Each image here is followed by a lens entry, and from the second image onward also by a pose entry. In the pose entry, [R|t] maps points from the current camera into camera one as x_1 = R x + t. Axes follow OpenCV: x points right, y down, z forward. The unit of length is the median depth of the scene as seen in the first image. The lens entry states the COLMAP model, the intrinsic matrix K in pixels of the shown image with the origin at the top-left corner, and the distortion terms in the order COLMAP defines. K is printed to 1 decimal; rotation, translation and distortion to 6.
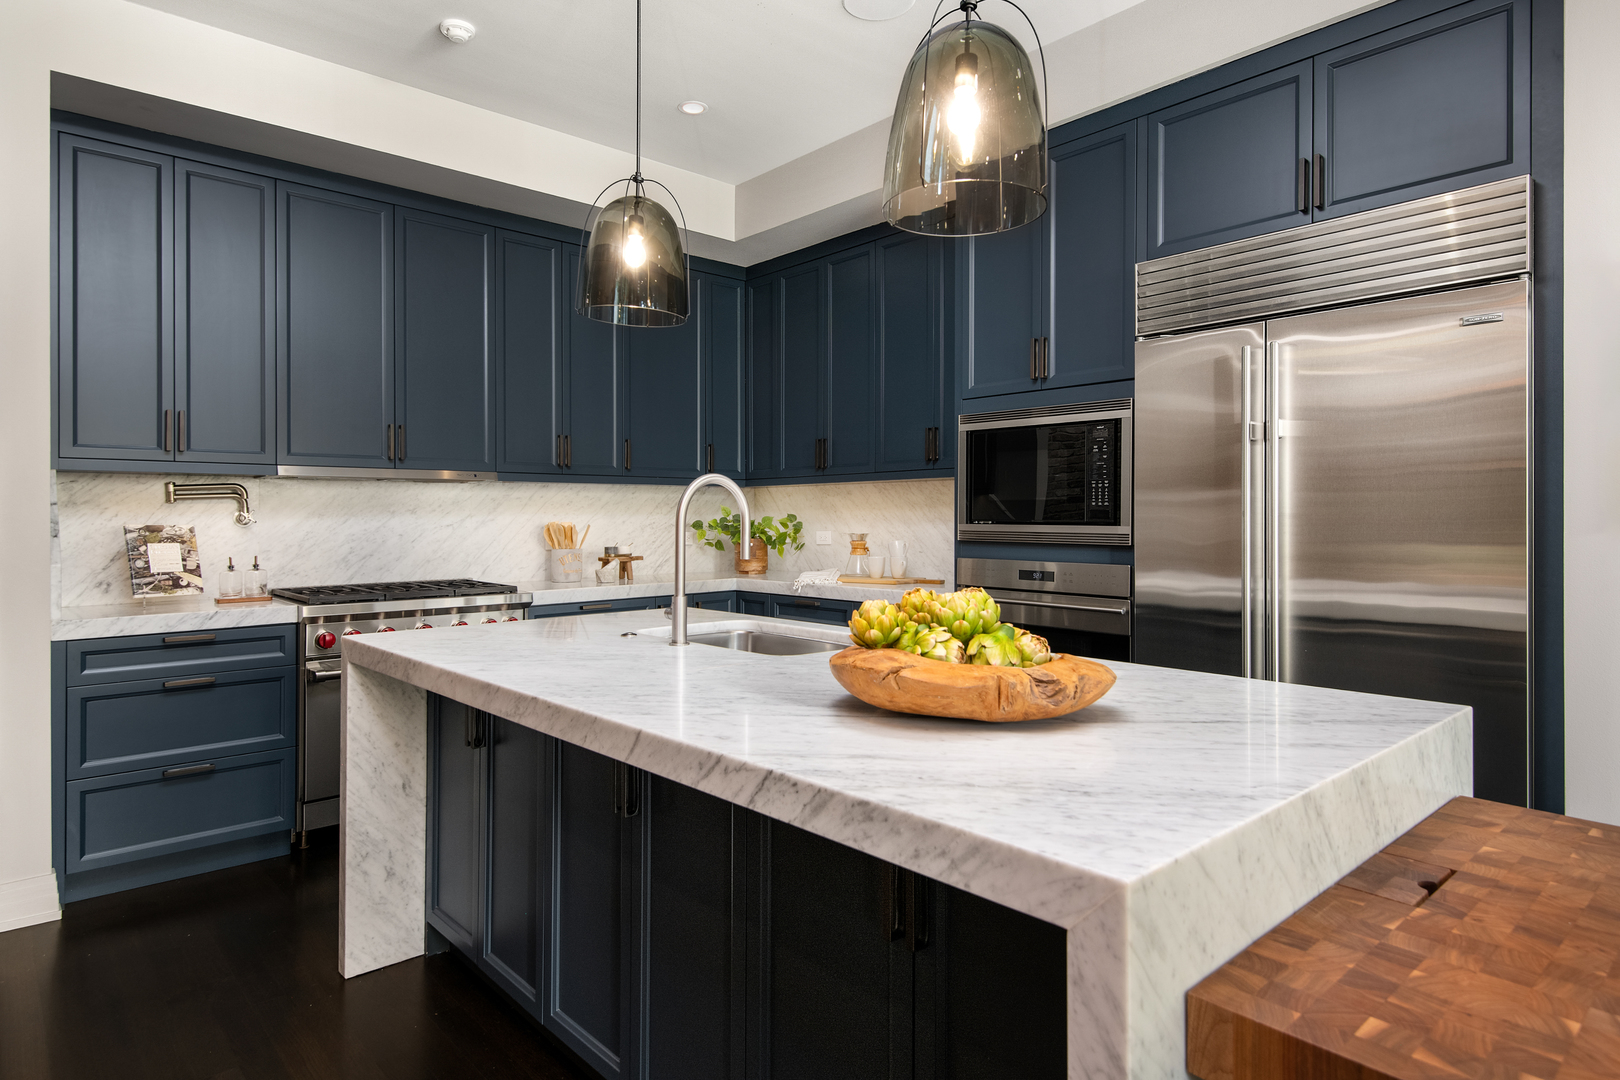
lens RADIAL K [[927.6, 0, 807.1], [0, 927.6, 512.3], [0, 0, 1]] dist [0.002069, 0.000474]
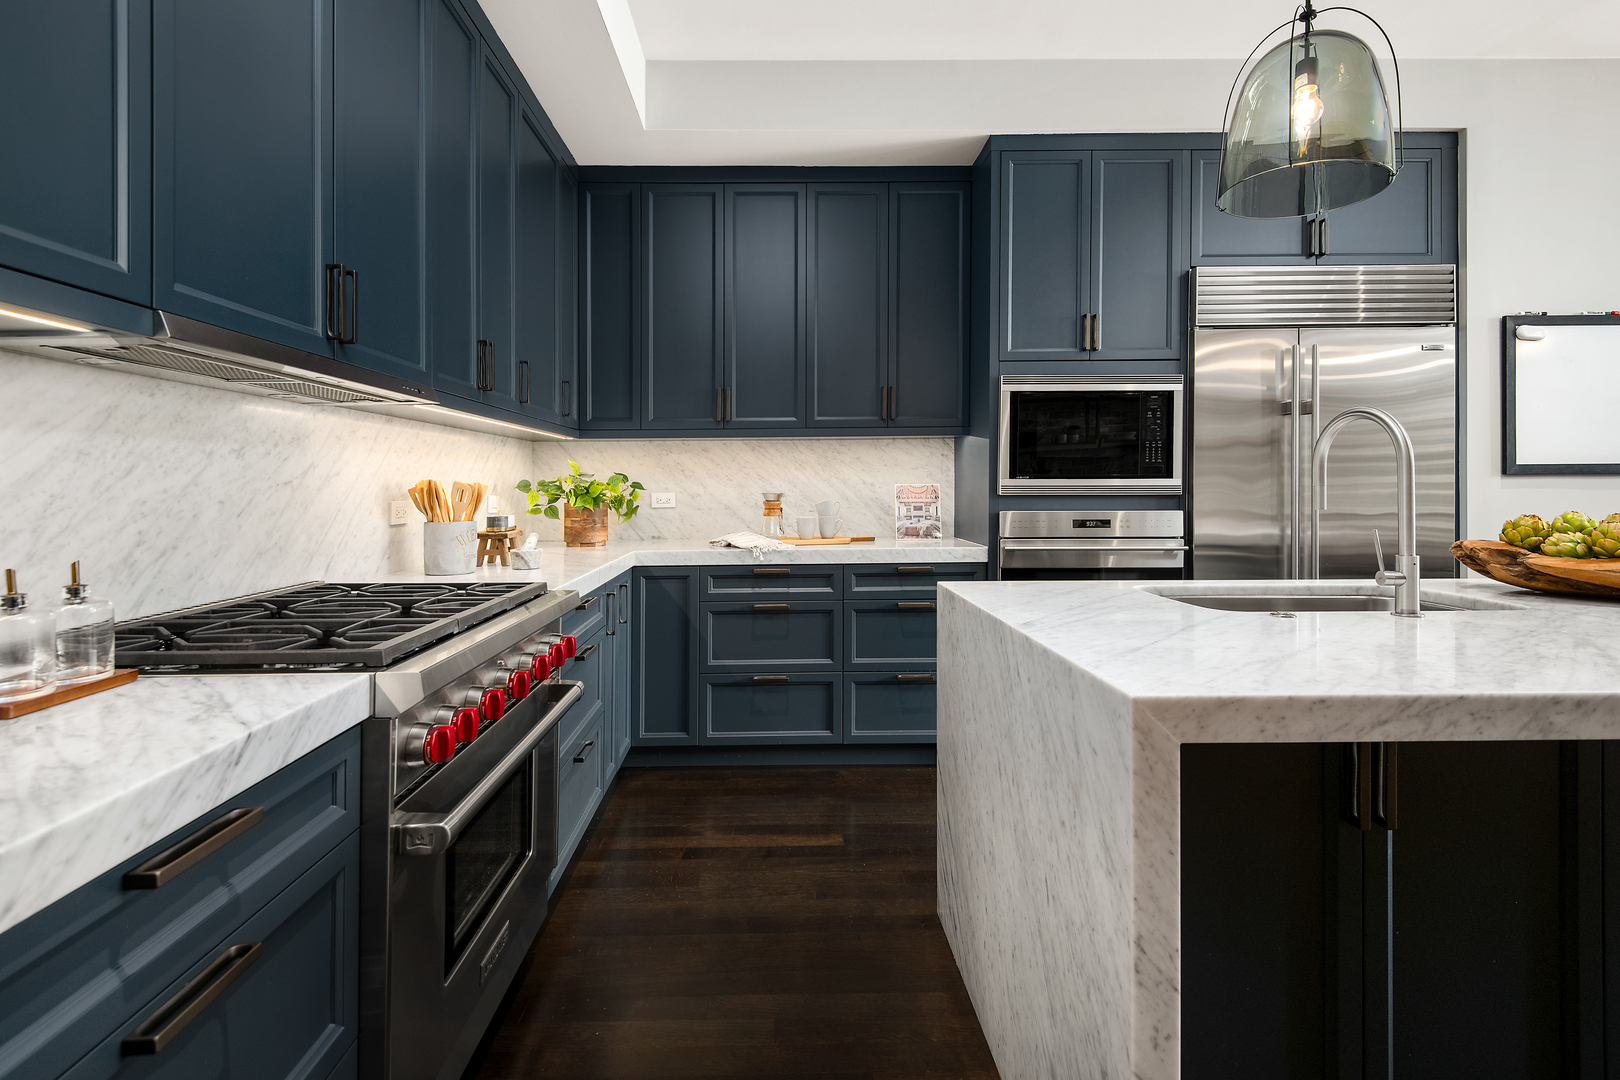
lens RADIAL K [[745.7, 0, 703.7], [0, 745.7, 500.1], [0, 0, 1]] dist [-0.001115, -0.000316]
pose [[0.662157, -0.013326, 0.749246, -0.691897], [0.001692, 0.999866, 0.016287, 0.021816], [-0.749363, -0.009517, 0.662091, 0.694237]]
